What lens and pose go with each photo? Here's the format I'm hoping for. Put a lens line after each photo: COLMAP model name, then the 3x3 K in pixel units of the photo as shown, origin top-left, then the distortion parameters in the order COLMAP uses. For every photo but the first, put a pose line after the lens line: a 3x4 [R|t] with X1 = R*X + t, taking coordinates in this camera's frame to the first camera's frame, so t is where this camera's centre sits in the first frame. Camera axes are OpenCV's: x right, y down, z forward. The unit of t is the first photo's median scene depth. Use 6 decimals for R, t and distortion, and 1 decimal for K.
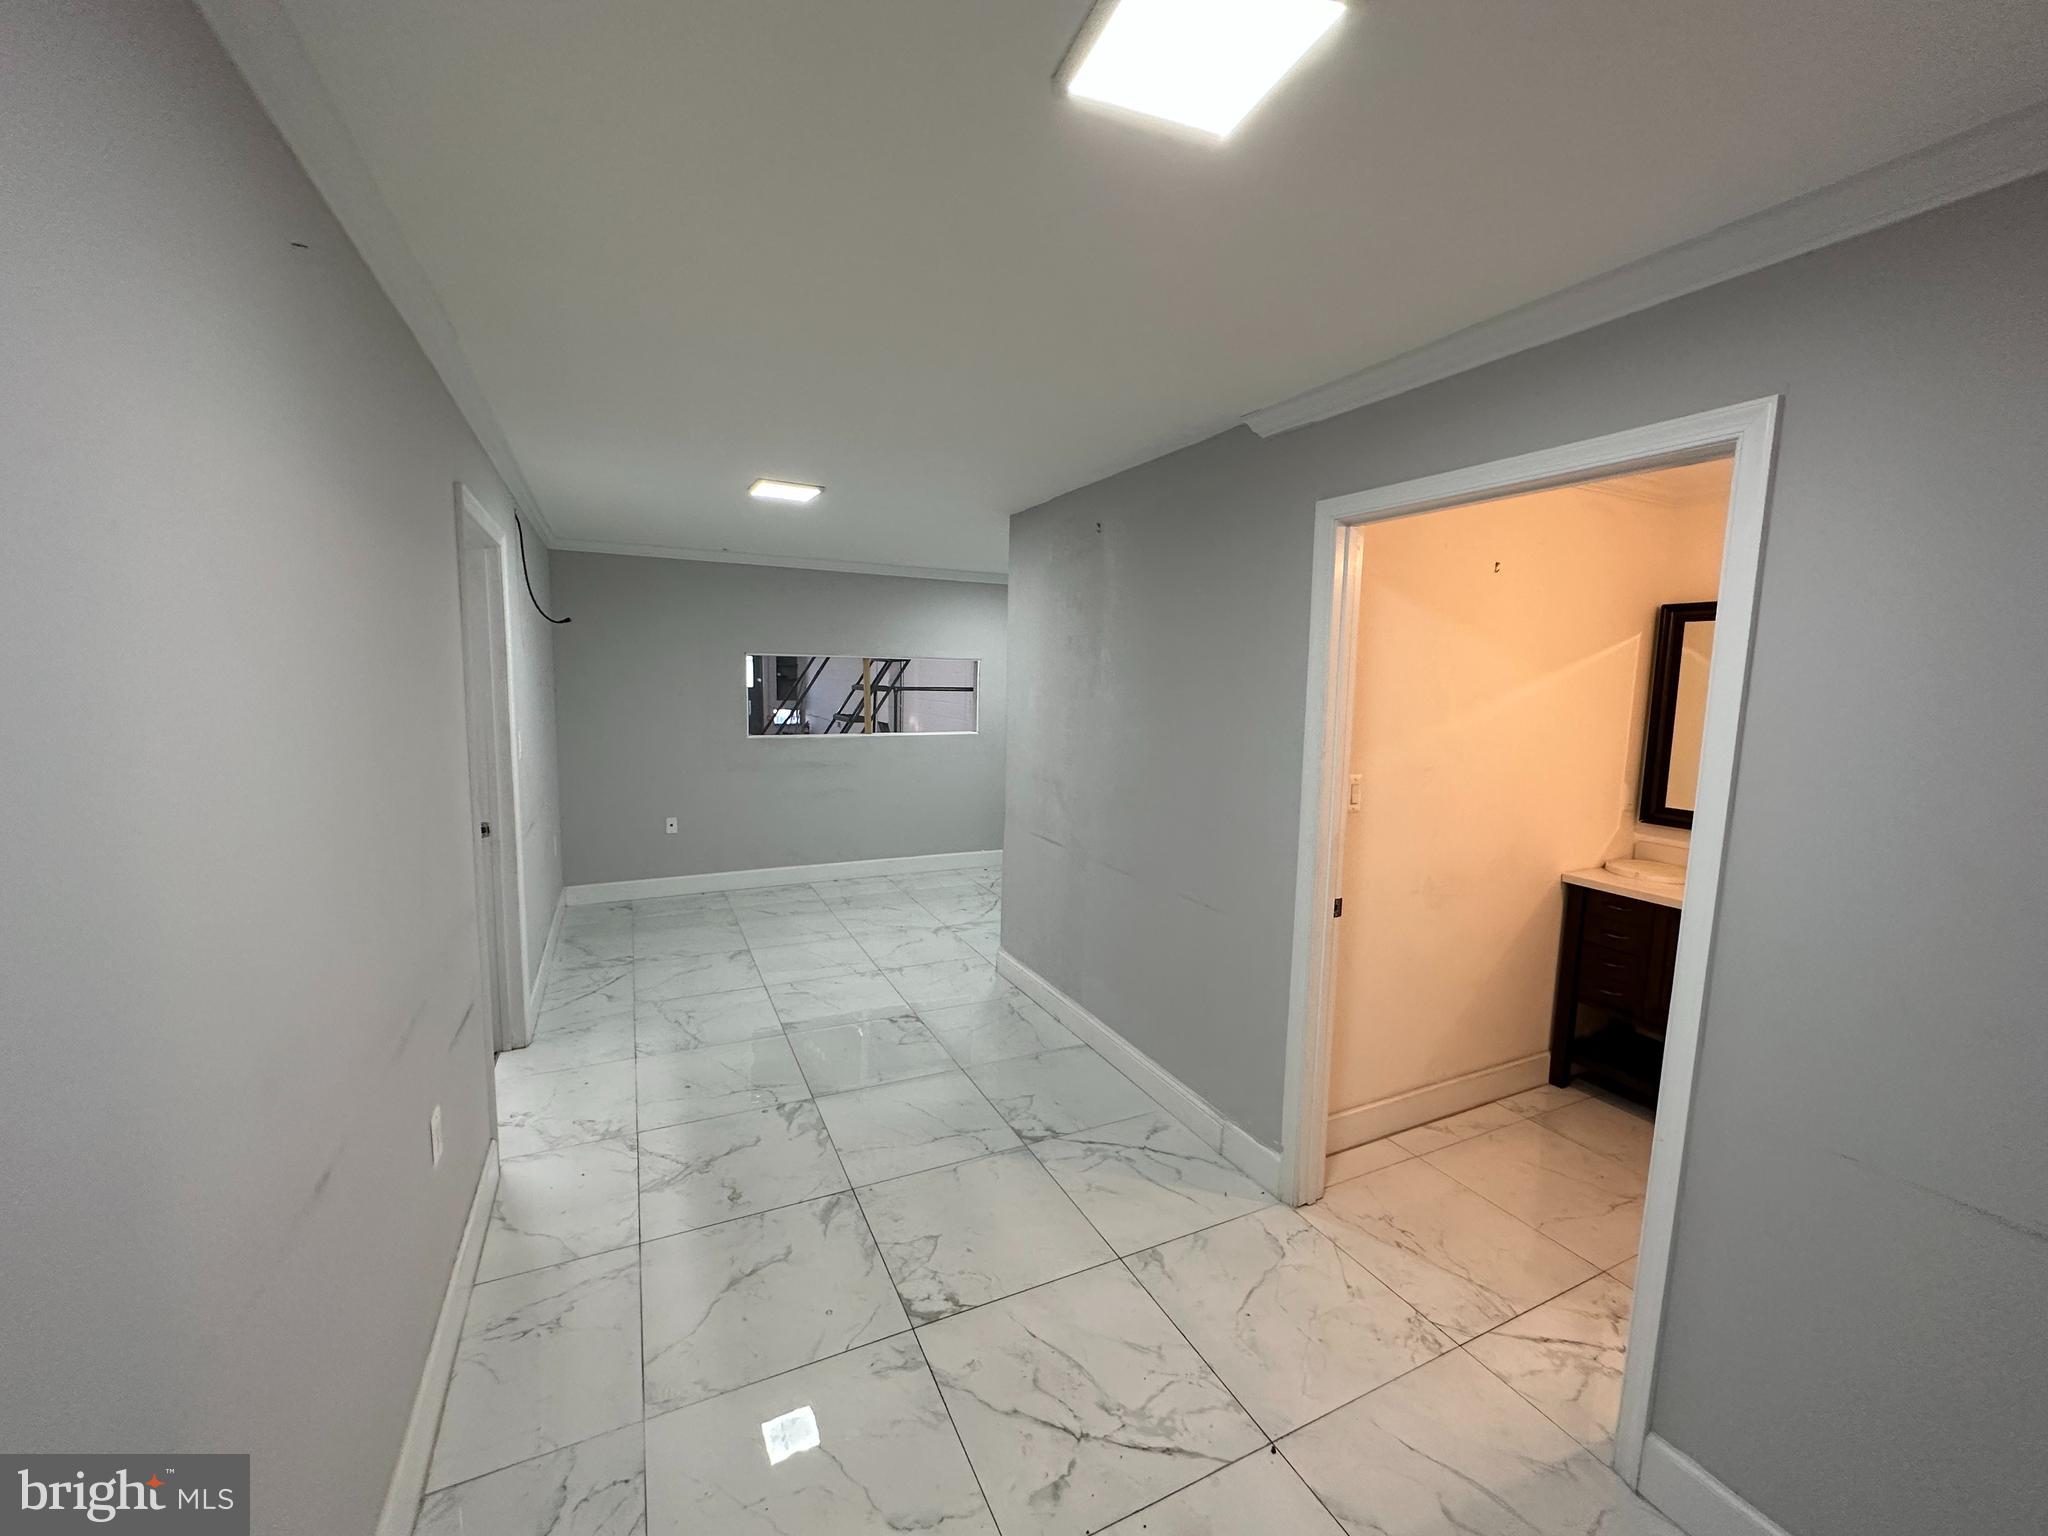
lens RADIAL K [[815.3, 0, 1024.0], [0, 815.3, 768.0], [0, 0, 1]] dist [-0.005360, 0.000406]
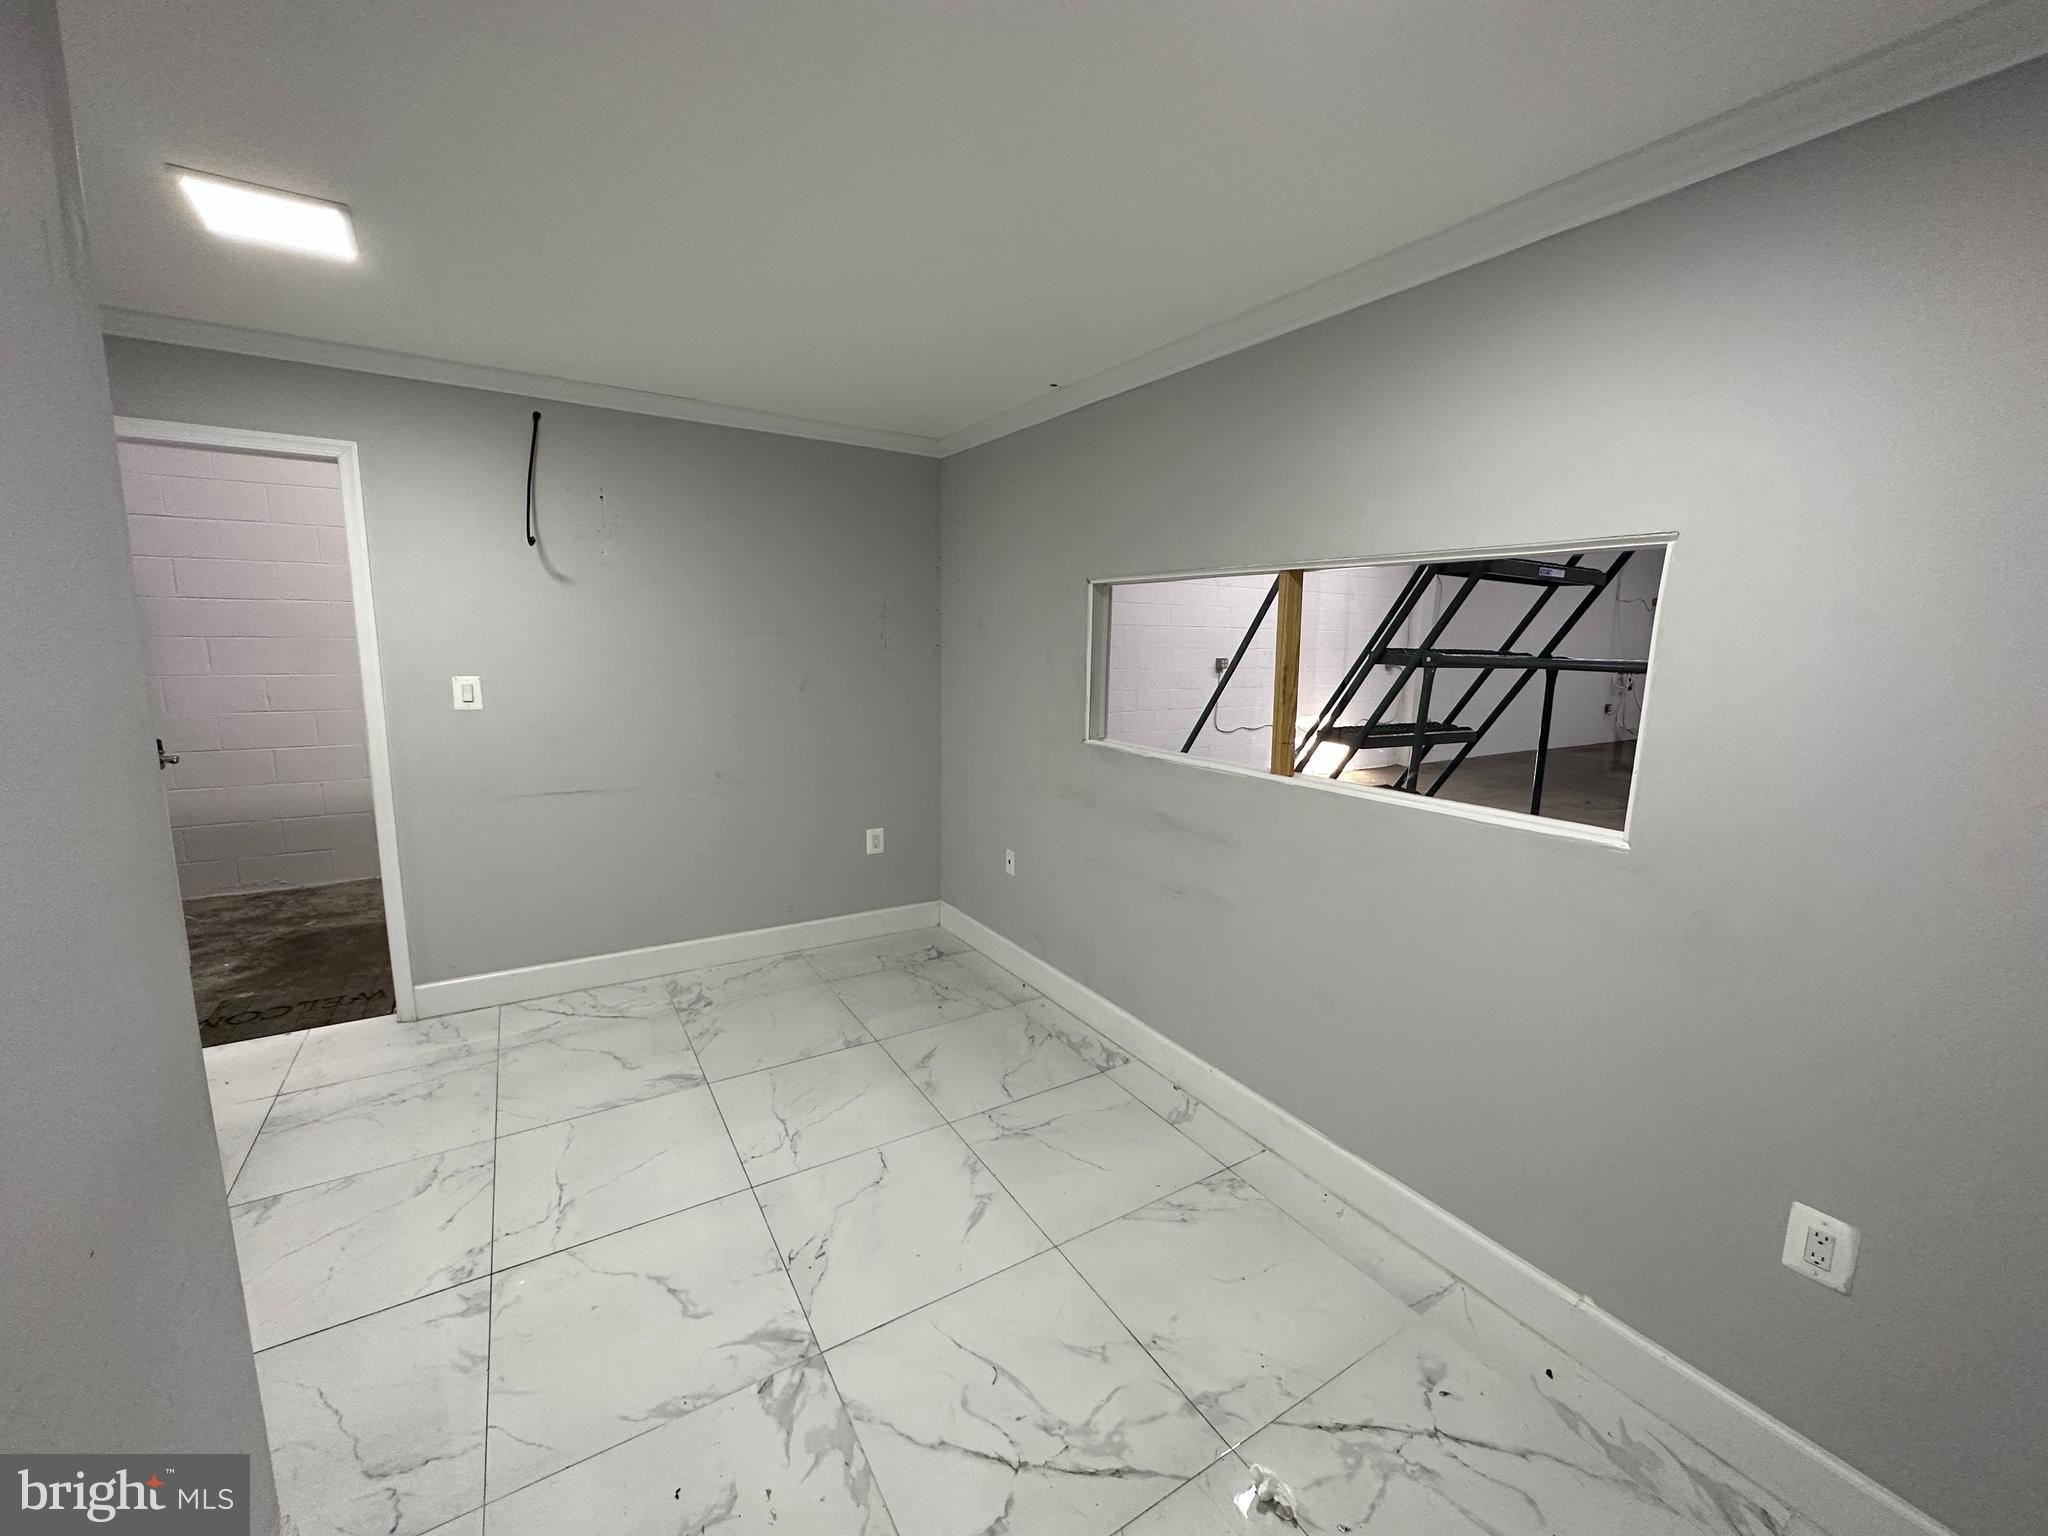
lens RADIAL K [[815.3, 0, 1024.0], [0, 815.3, 768.0], [0, 0, 1]] dist [-0.005360, 0.000406]
pose [[0.101703, 0.143559, -0.984402, 0.320845], [-0.131580, 0.982780, 0.129729, -0.148797], [0.986075, 0.116334, 0.118841, 1.590886]]
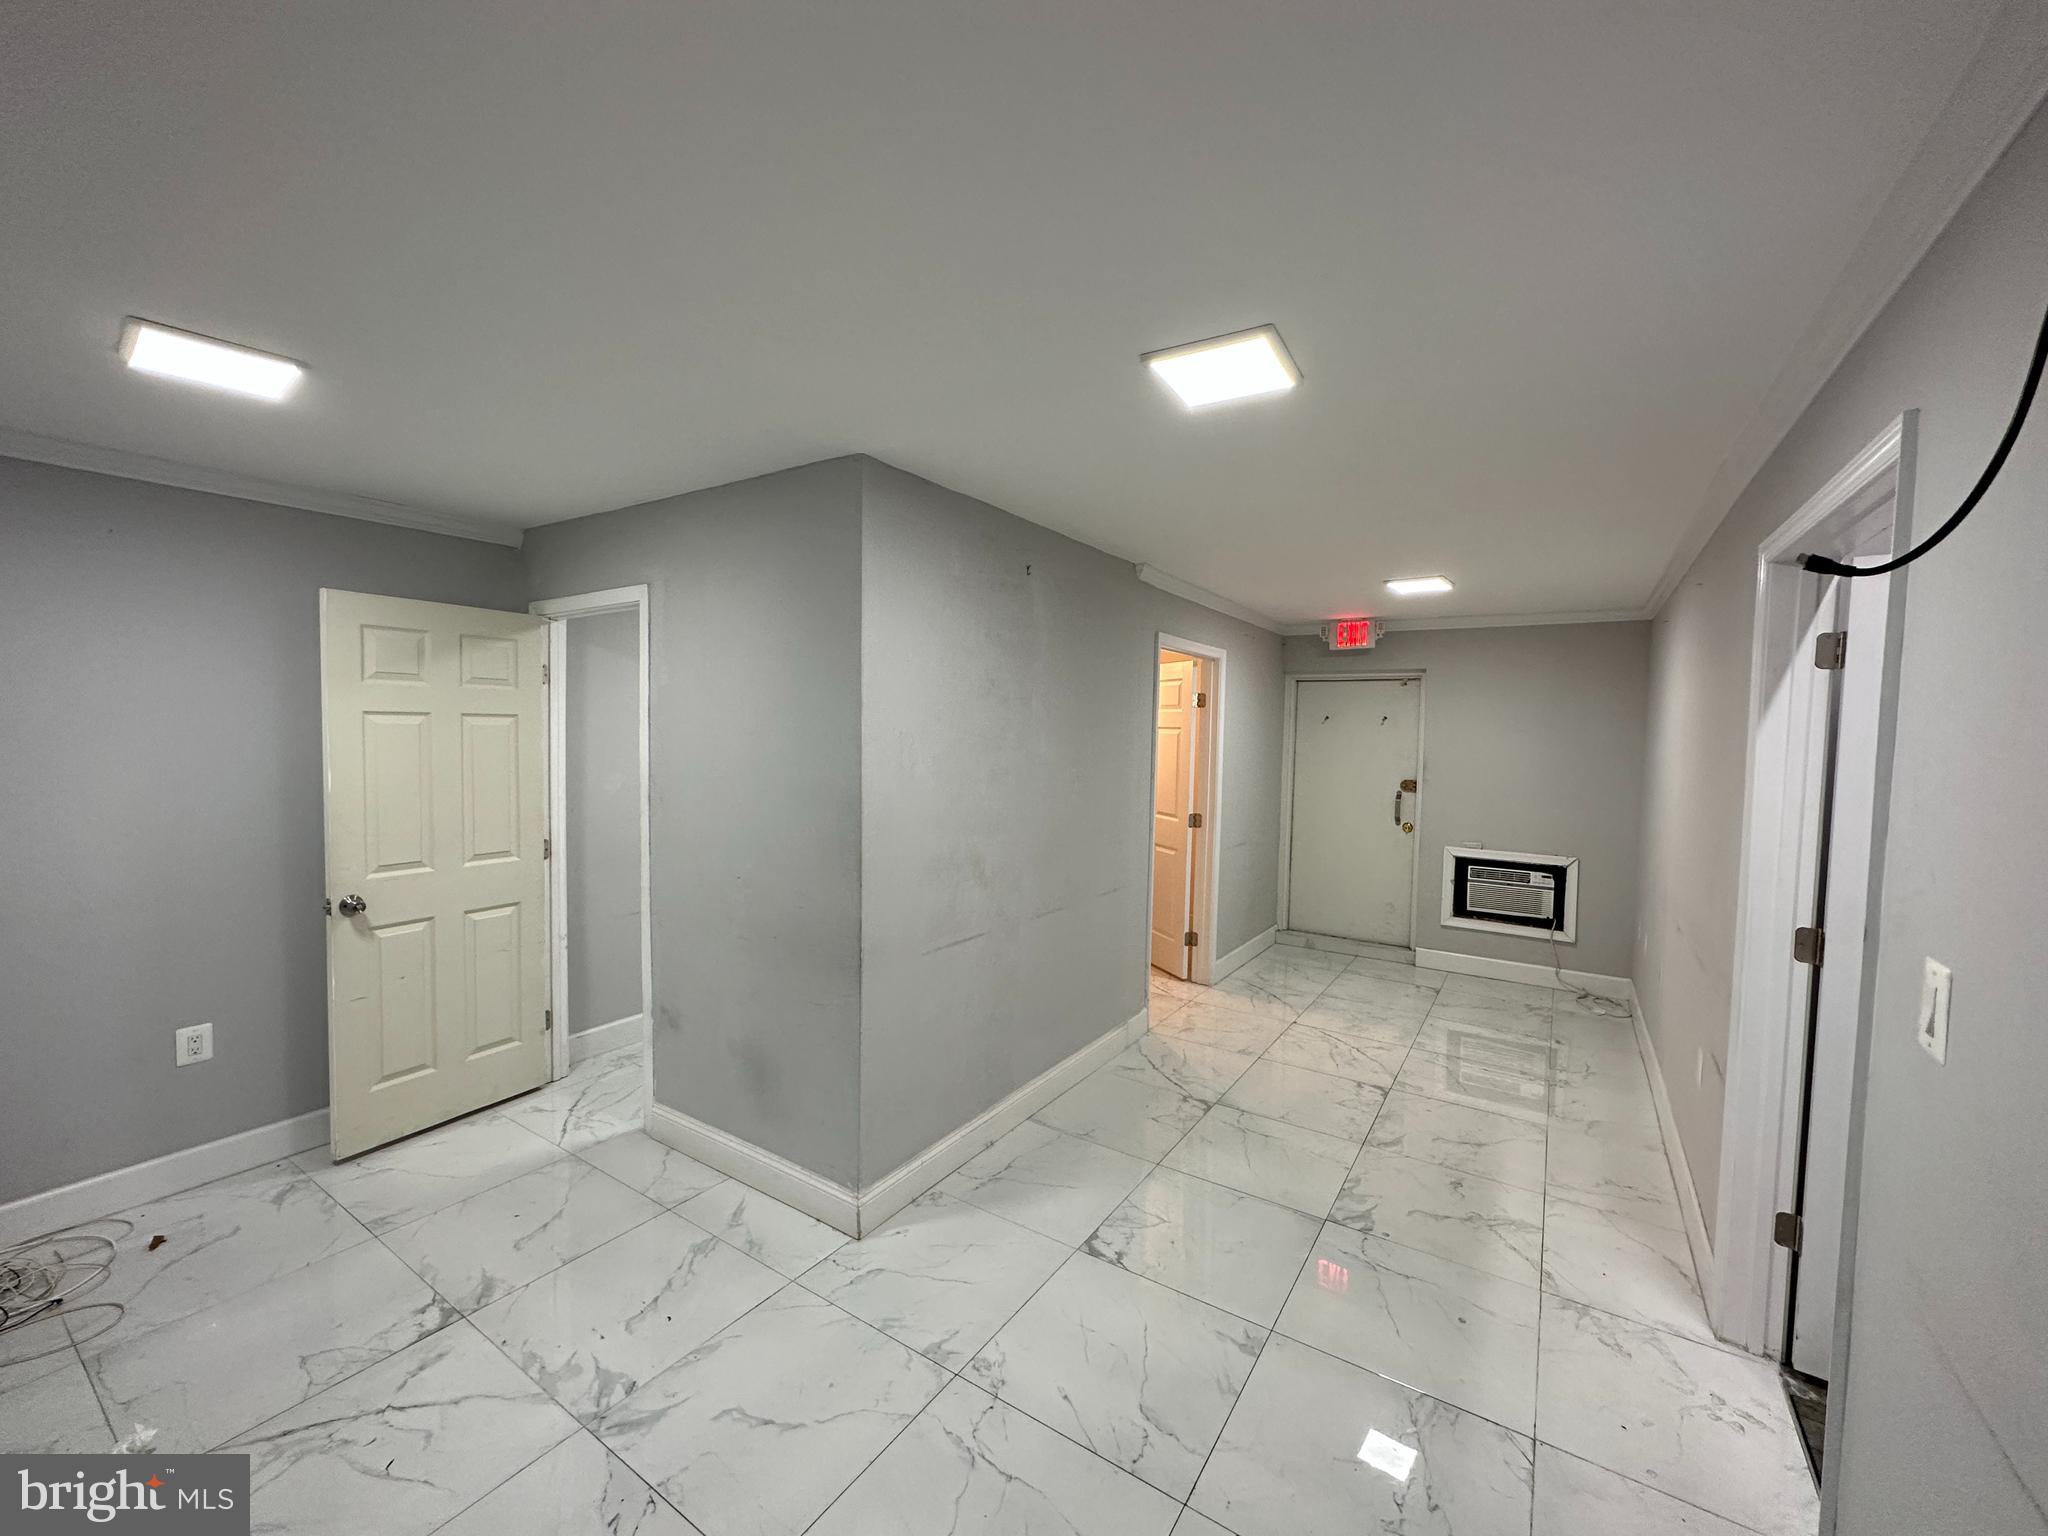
lens RADIAL K [[815.3, 0, 1024.0], [0, 815.3, 768.0], [0, 0, 1]] dist [-0.005360, 0.000406]
pose [[-0.509207, -0.074140, 0.857445, -0.747009], [0.068222, 0.989670, 0.126088, -0.191718], [-0.857936, 0.122702, -0.498889, 1.531857]]
